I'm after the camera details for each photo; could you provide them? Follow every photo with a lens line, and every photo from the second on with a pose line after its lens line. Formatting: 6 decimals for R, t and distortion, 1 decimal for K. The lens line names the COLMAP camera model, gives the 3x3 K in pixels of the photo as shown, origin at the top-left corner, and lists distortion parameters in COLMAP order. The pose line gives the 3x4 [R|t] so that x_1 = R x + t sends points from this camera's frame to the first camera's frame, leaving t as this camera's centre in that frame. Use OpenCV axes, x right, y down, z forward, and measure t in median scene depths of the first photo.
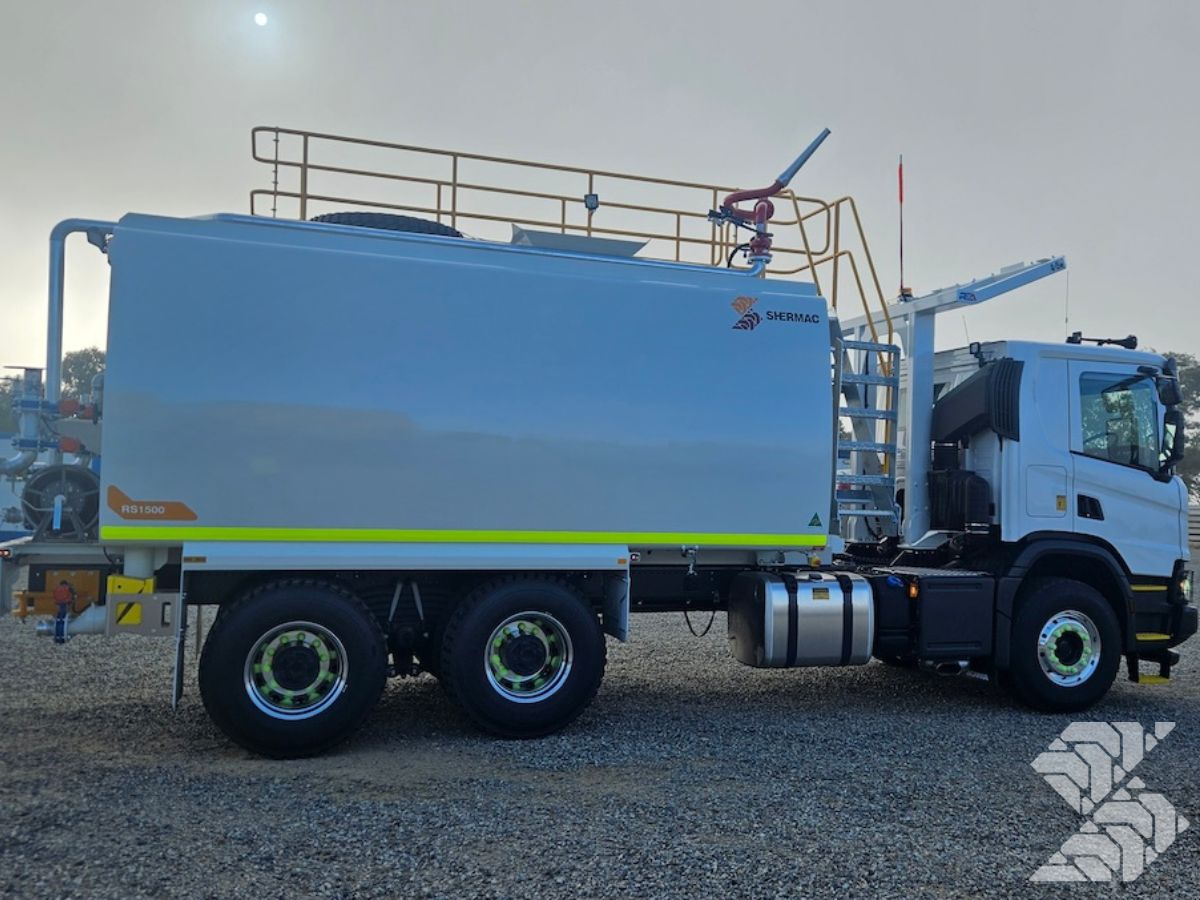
lens RADIAL K [[1036.3, 0, 600.0], [0, 1036.3, 450.0], [0, 0, 1]] dist [0.046386, -0.011093]
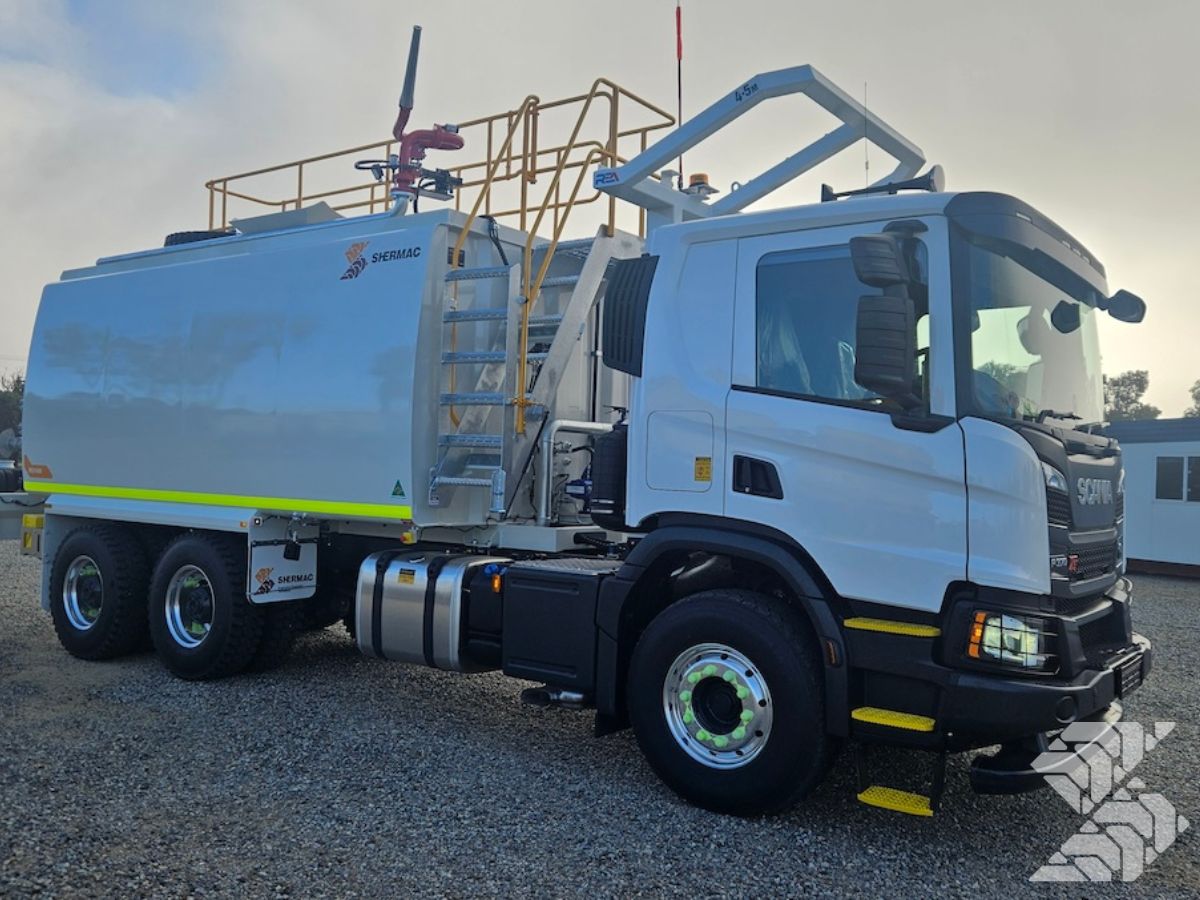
lens RADIAL K [[1036.3, 0, 600.0], [0, 1036.3, 450.0], [0, 0, 1]] dist [0.046386, -0.011093]
pose [[0.578844, -0.026124, -0.815020, 0.914380], [0.009800, 0.999637, -0.025081, 0.054049], [0.815379, 0.006531, 0.578890, 0.590633]]
